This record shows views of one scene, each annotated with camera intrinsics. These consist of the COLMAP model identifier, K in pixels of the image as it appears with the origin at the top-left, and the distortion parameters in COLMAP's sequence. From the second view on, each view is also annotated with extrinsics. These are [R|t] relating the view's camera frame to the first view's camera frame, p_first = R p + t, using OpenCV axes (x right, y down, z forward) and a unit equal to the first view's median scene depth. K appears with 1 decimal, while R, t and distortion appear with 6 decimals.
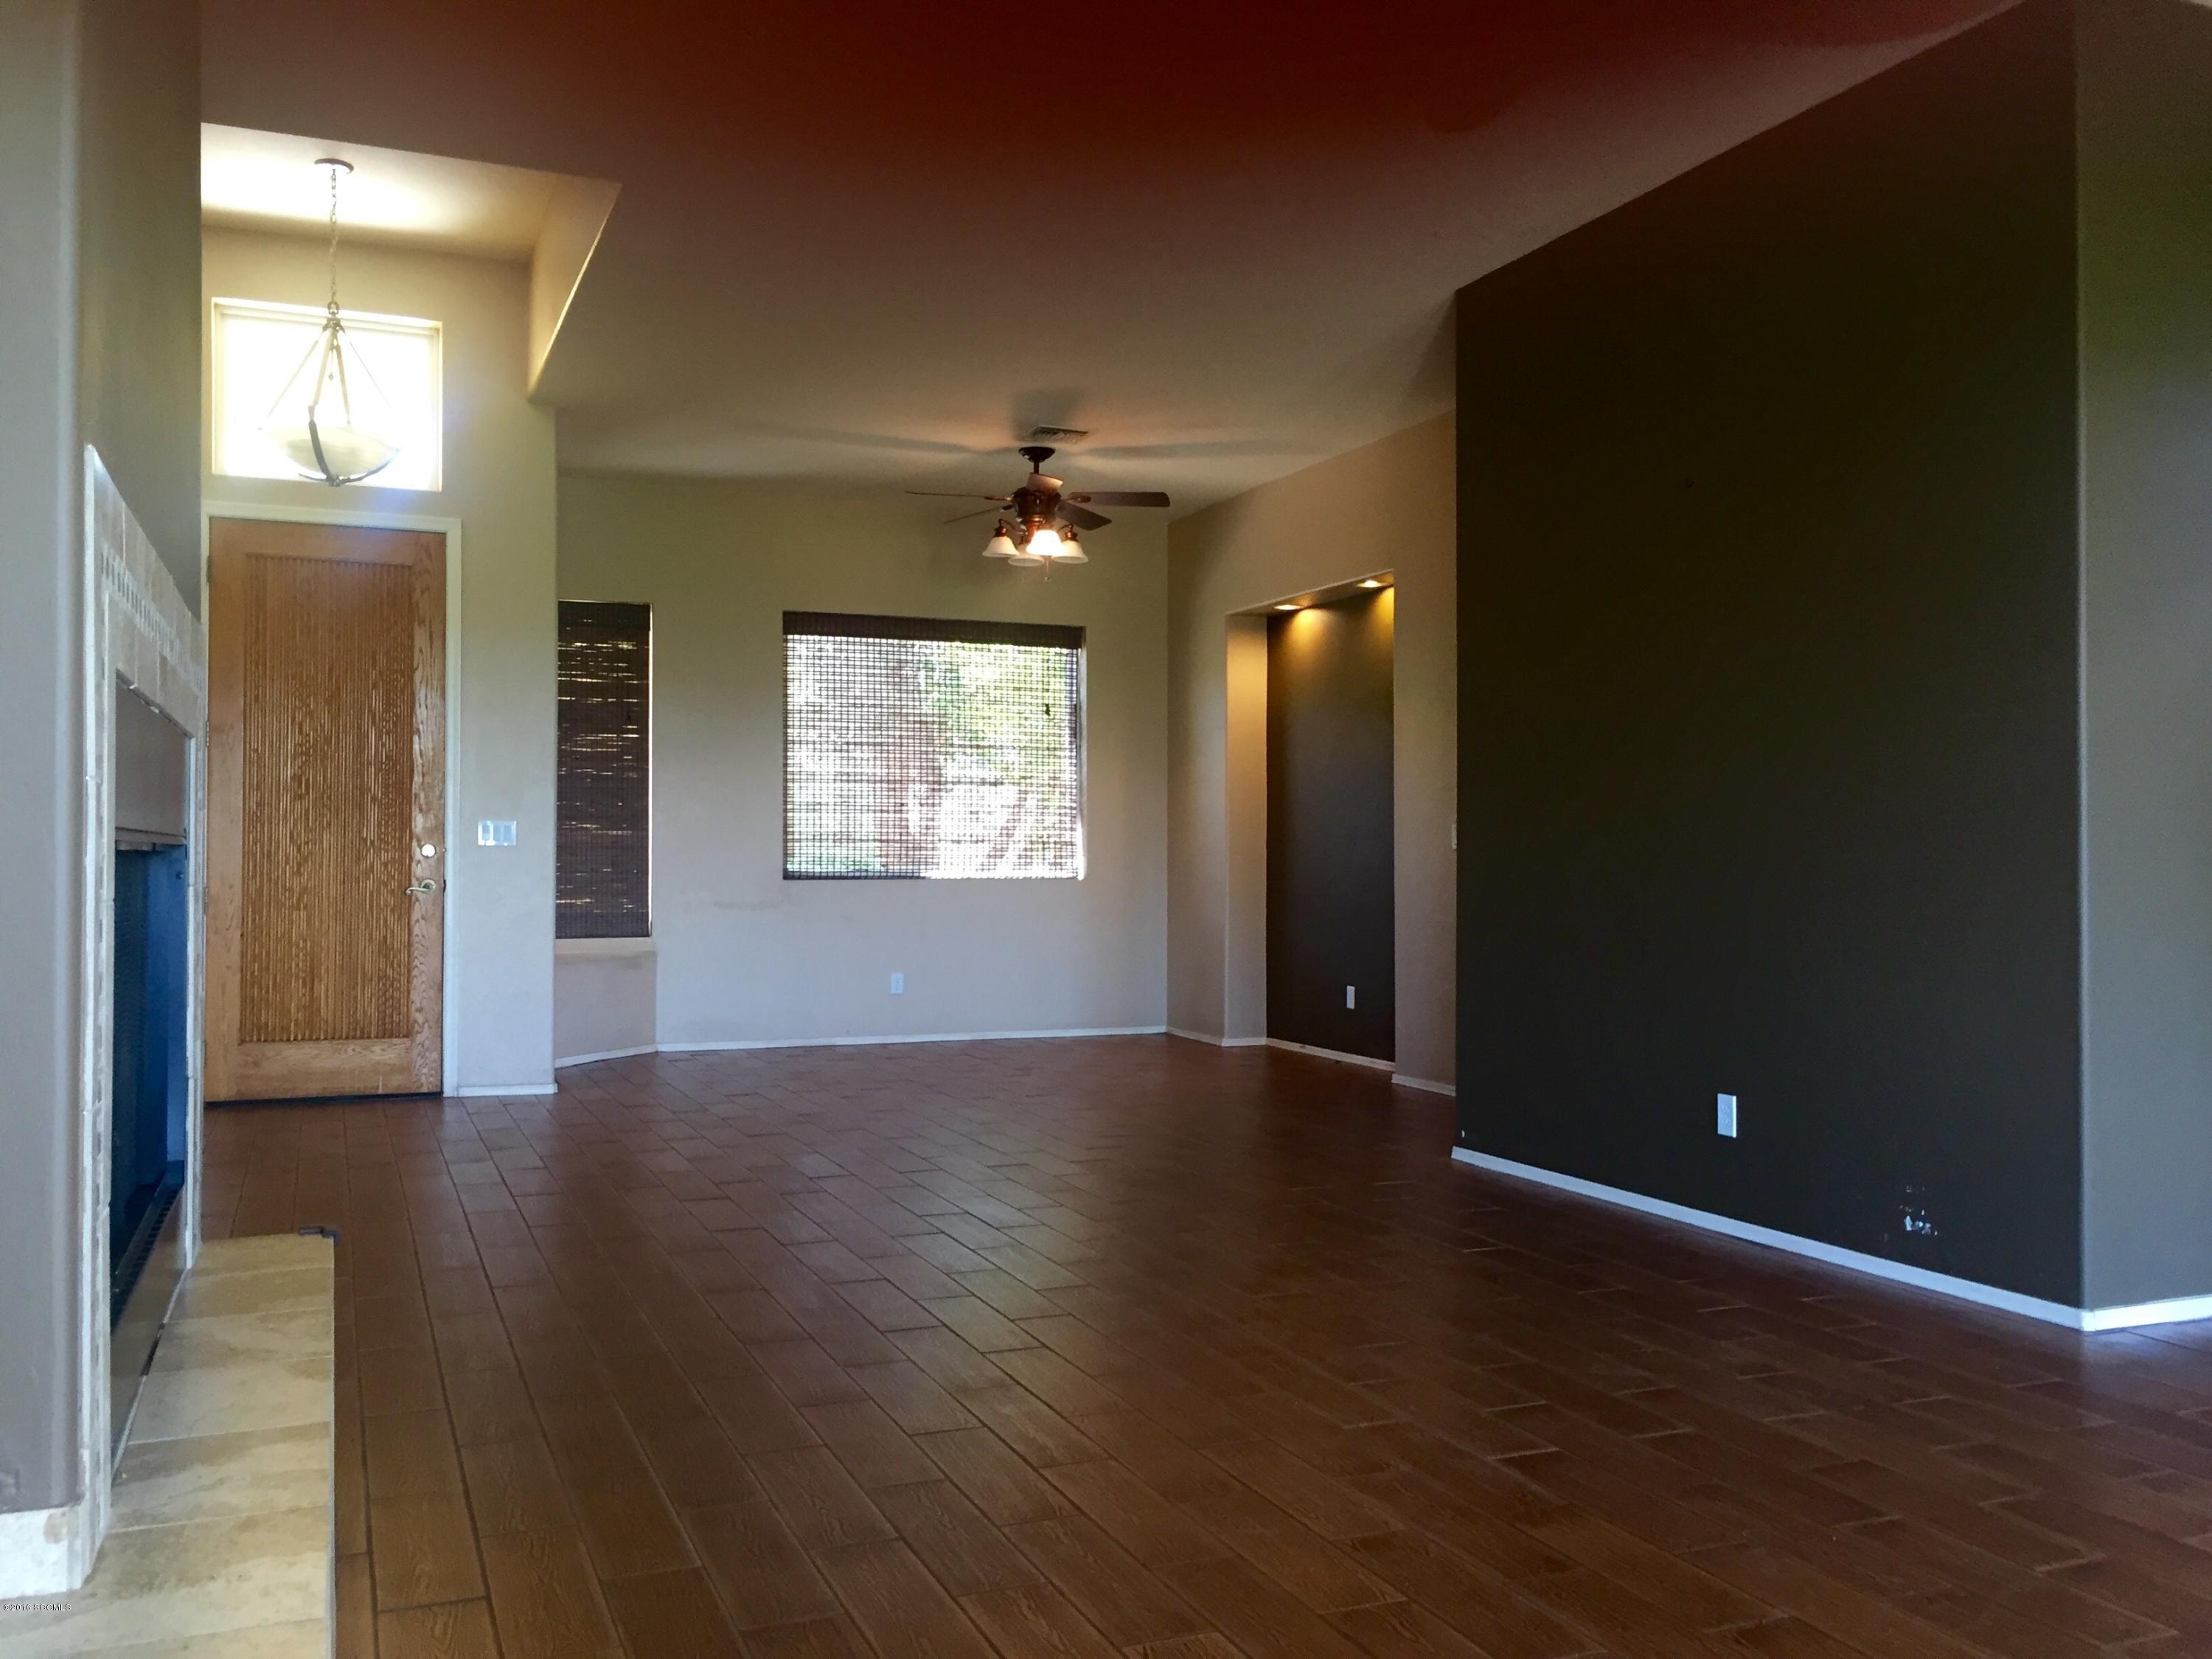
lens RADIAL K [[1902.1, 0, 1100.0], [0, 1902.1, 825.9], [0, 0, 1]] dist [0.069392, -0.107476]
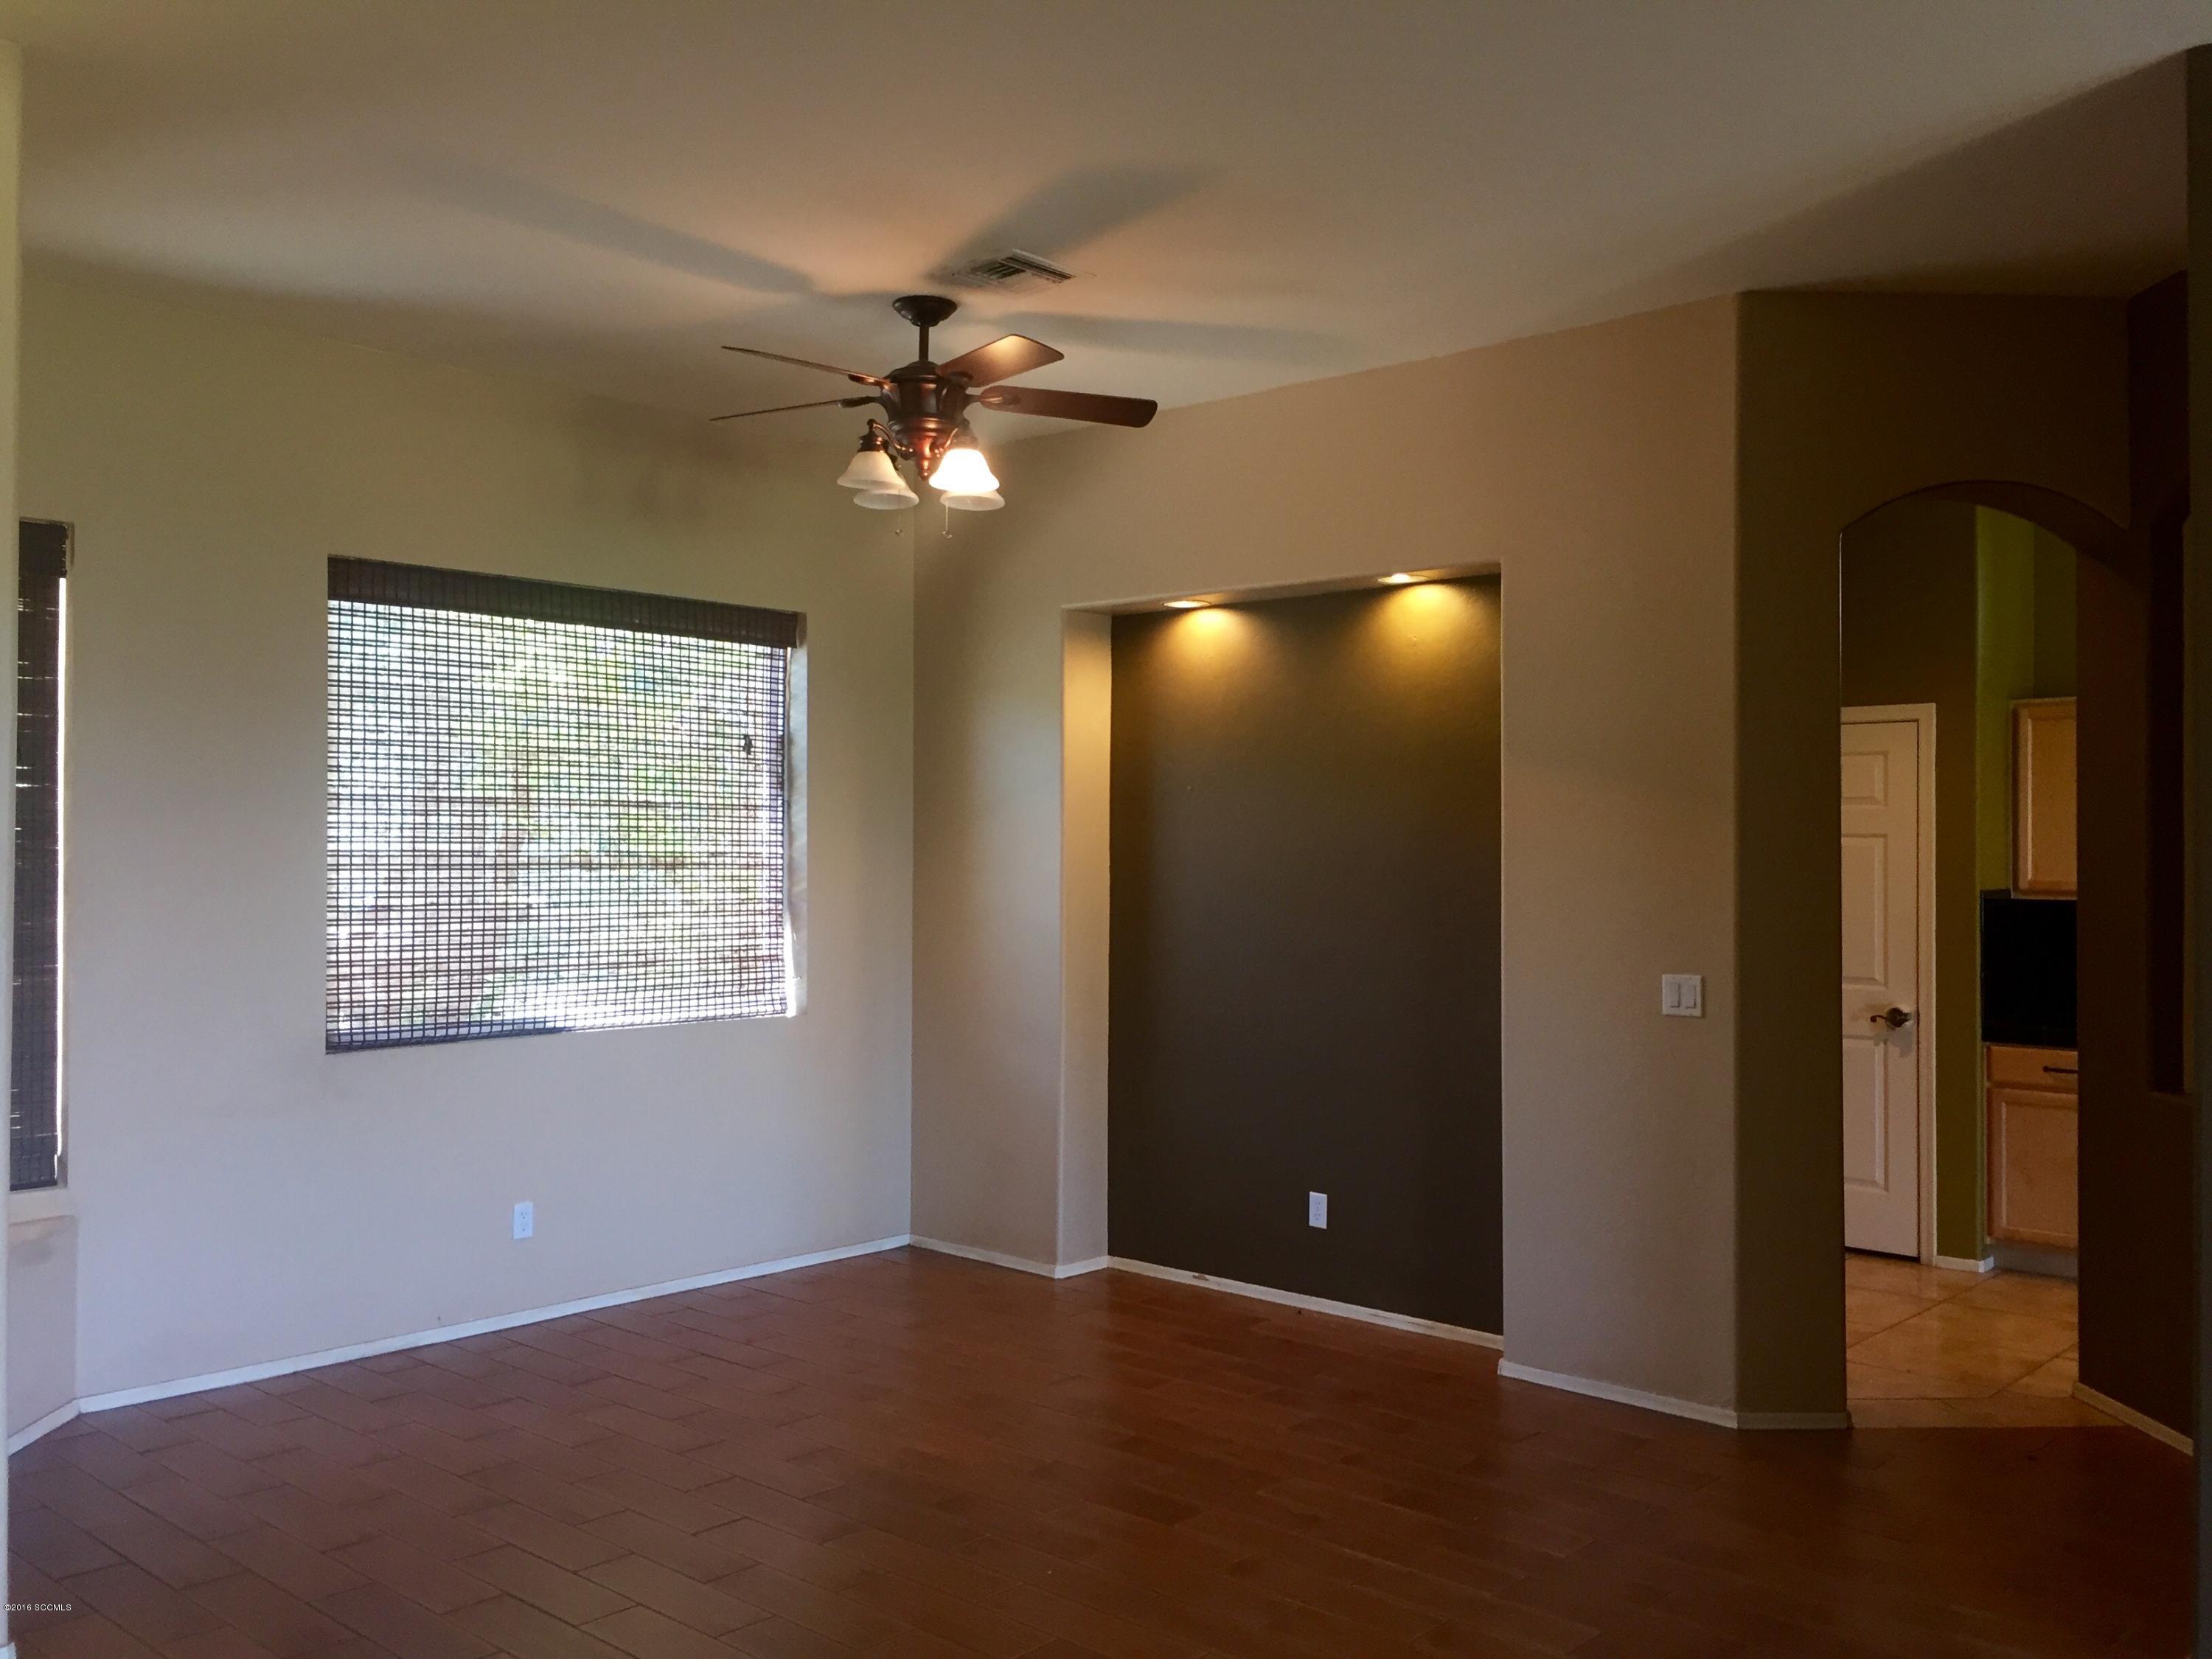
lens RADIAL K [[1902.1, 0, 1100.0], [0, 1902.1, 825.9], [0, 0, 1]] dist [0.069392, -0.107476]
pose [[0.898130, 0.007248, 0.439671, -0.205759], [-0.009707, 0.999947, 0.003346, -0.039509], [-0.439623, -0.007273, 0.898153, 0.410861]]
